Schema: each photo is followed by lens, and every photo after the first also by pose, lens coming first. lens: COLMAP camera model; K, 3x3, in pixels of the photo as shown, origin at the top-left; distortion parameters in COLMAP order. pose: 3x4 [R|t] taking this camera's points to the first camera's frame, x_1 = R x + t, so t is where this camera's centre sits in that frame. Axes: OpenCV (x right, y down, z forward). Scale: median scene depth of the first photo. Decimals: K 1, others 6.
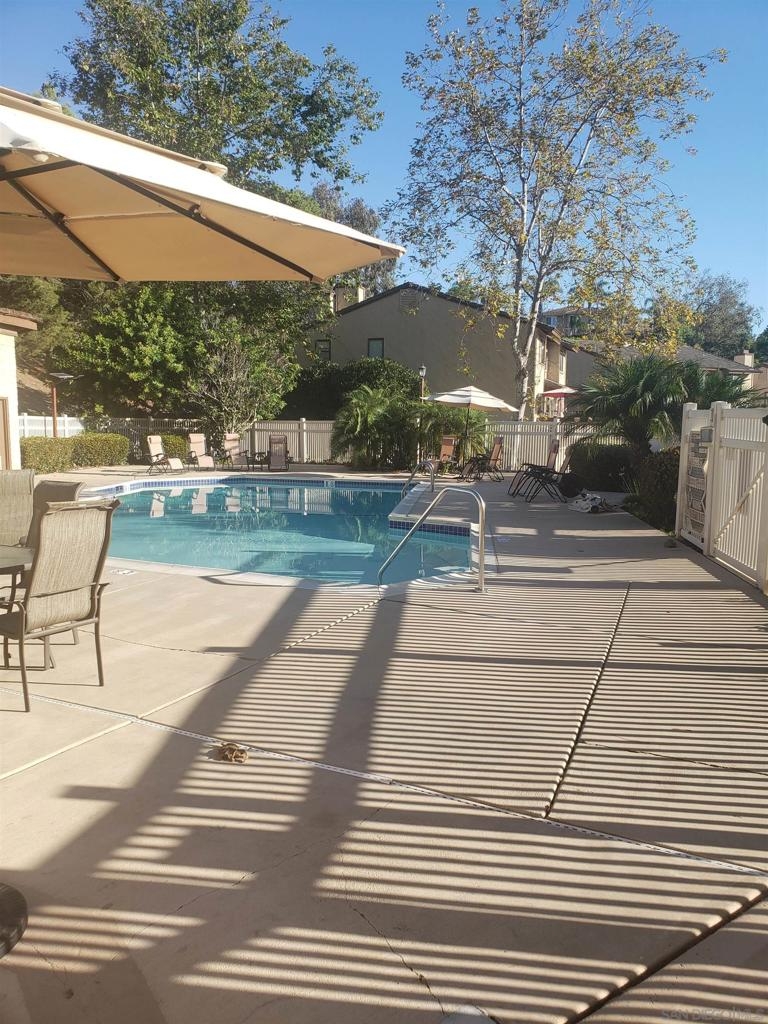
lens RADIAL K [[785.8, 0, 384.6], [0, 785.8, 508.1], [0, 0, 1]] dist [0.005246, 0.025033]
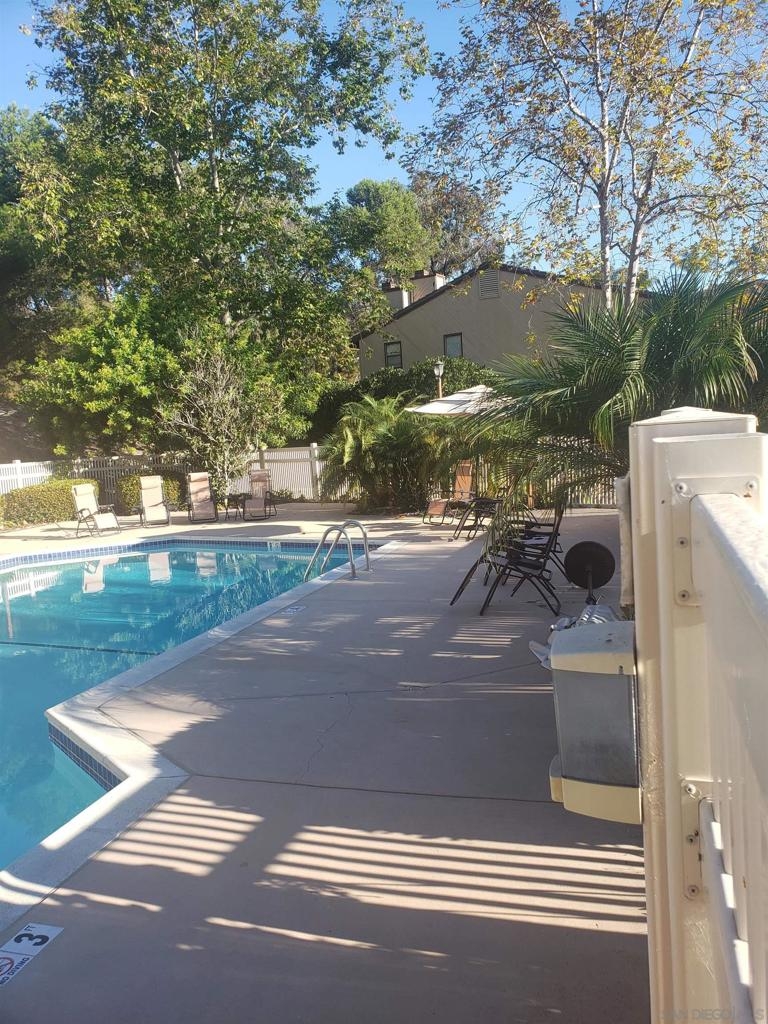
lens RADIAL K [[785.8, 0, 384.9], [0, 785.8, 516.6], [0, 0, 1]] dist [0.005246, 0.025033]
pose [[0.977856, -0.049064, -0.203448, 0.124661], [0.049226, 0.998779, -0.004270, -0.037583], [0.203409, -0.005840, 0.979076, 0.274760]]
